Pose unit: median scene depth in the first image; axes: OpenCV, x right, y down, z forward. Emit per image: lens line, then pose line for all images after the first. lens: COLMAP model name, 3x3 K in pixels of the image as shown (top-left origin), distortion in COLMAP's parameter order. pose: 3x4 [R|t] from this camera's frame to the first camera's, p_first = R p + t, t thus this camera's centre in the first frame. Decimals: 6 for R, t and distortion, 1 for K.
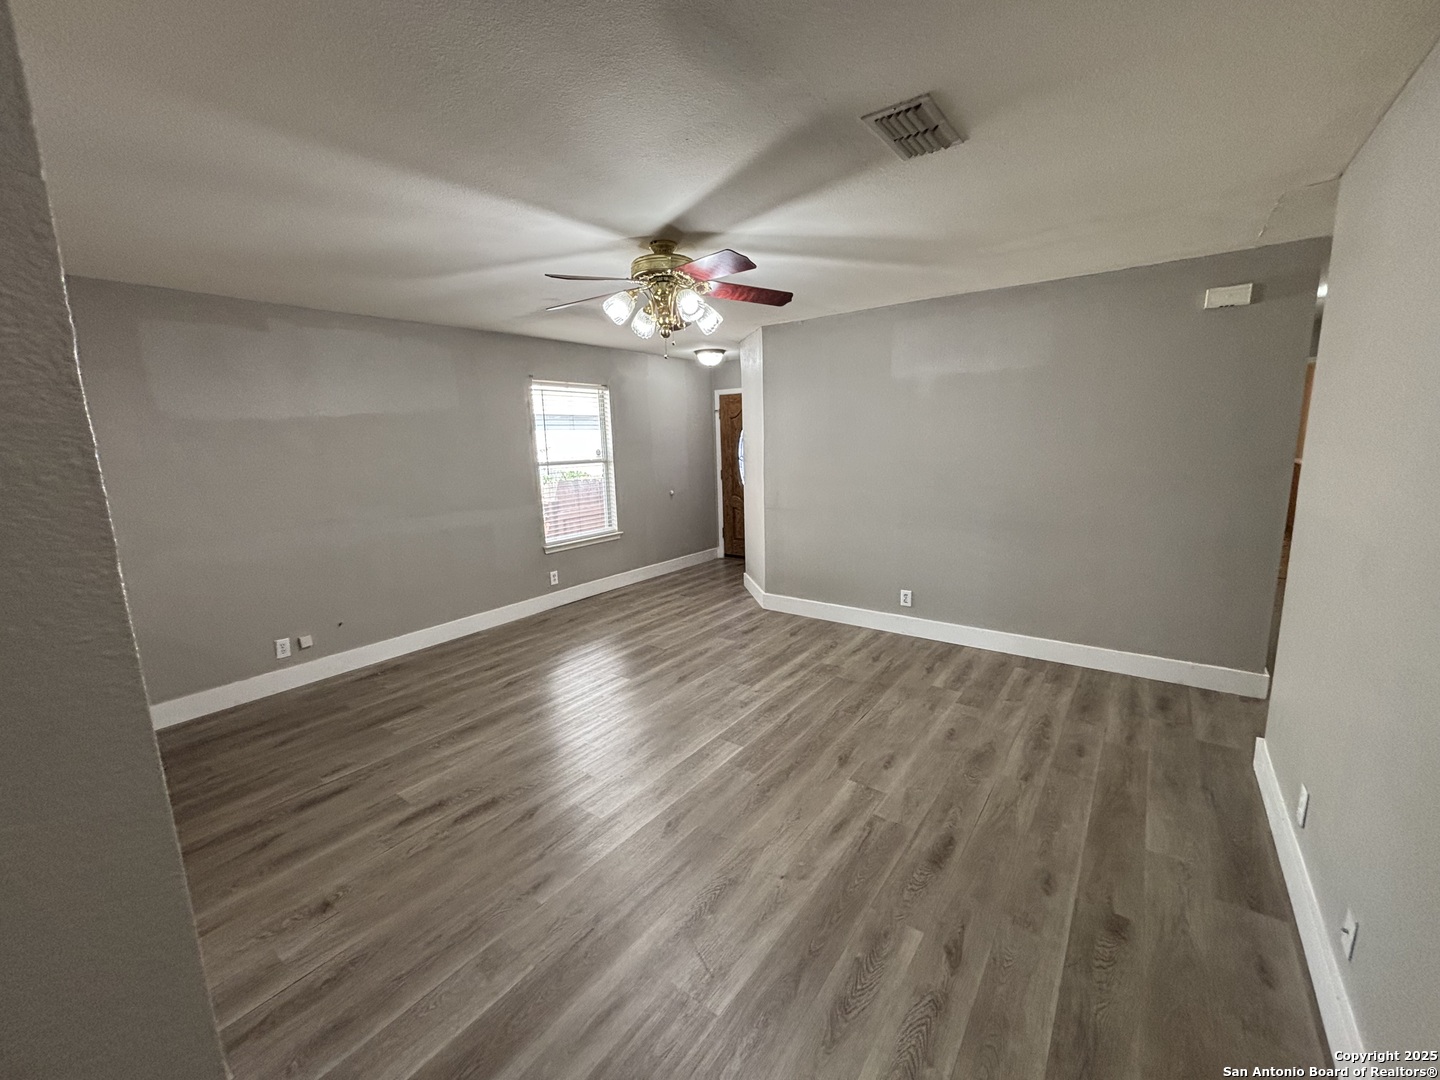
lens RADIAL K [[581.0, 0, 725.4], [0, 581.0, 542.4], [0, 0, 1]] dist [0.002407, -0.003045]
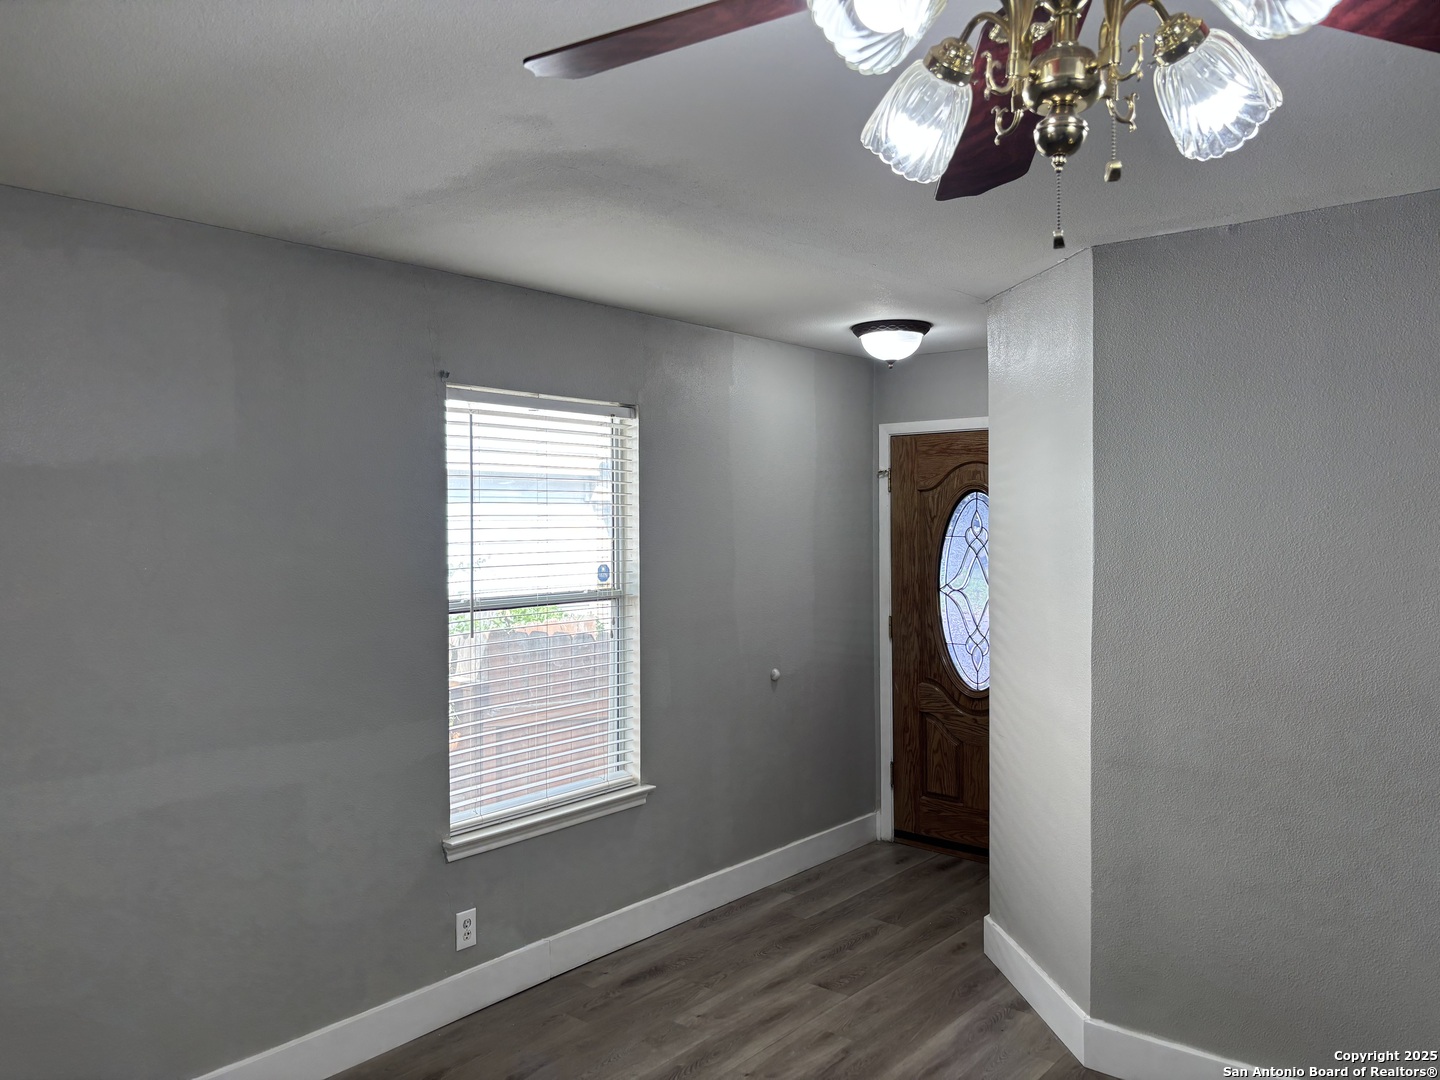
lens RADIAL K [[1091.5, 0, 711.7], [0, 1091.5, 534.7], [0, 0, 1]] dist [0.043293, -0.055115]
pose [[0.997046, 0.024557, -0.072769, -0.093165], [-0.035979, 0.986450, -0.160070, -0.065815], [0.067852, 0.162216, 0.984420, 0.283577]]
